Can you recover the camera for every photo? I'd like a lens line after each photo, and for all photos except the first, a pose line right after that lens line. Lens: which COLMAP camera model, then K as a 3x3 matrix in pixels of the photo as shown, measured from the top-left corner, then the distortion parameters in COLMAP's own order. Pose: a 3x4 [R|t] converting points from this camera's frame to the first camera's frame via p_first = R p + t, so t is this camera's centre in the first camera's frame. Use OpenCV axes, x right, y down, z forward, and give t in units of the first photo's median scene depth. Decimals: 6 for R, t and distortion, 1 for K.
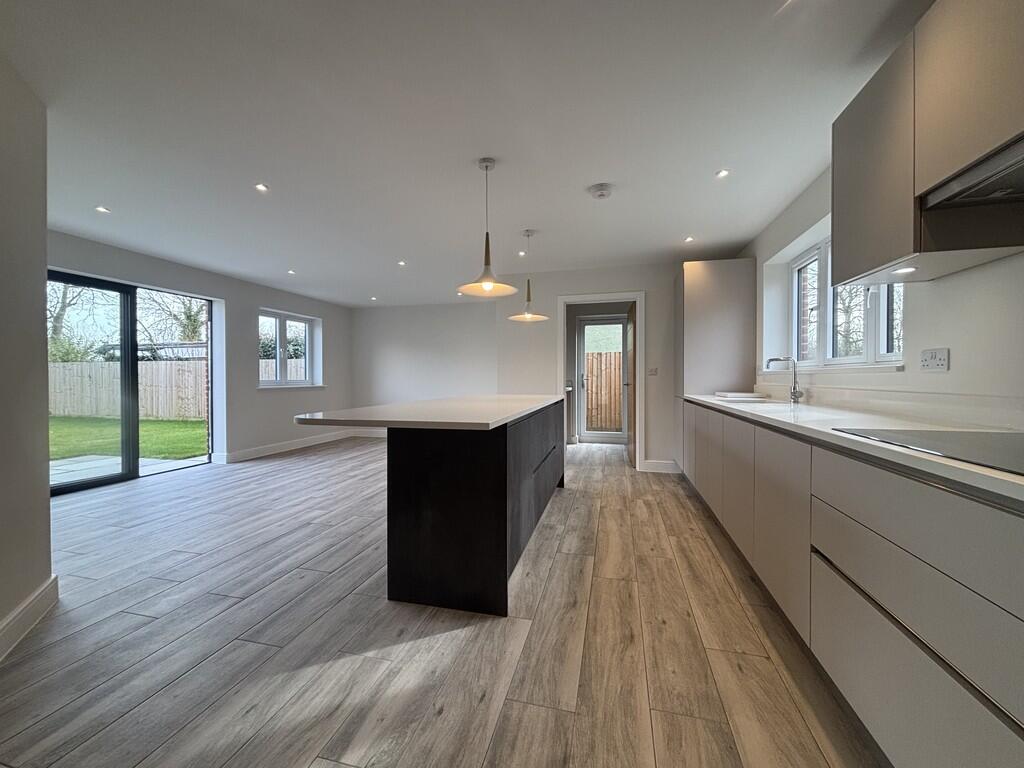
lens RADIAL K [[412.0, 0, 511.2], [0, 412.0, 381.9], [0, 0, 1]] dist [0.002006, -0.000127]
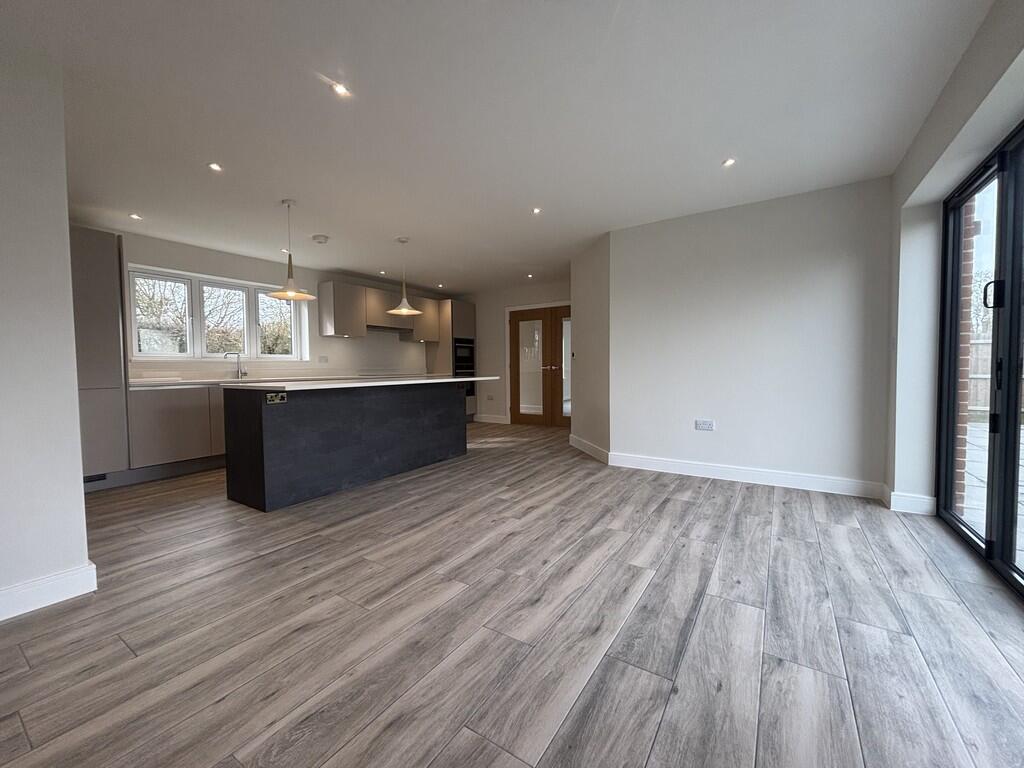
lens RADIAL K [[412.0, 0, 512.5], [0, 412.0, 384.5], [0, 0, 1]] dist [0.002006, -0.000127]
pose [[-0.943512, 0.000682, 0.331337, -0.752129], [0.016758, 0.998816, 0.045666, 0.007866], [-0.330914, 0.048640, -0.942407, 1.768366]]
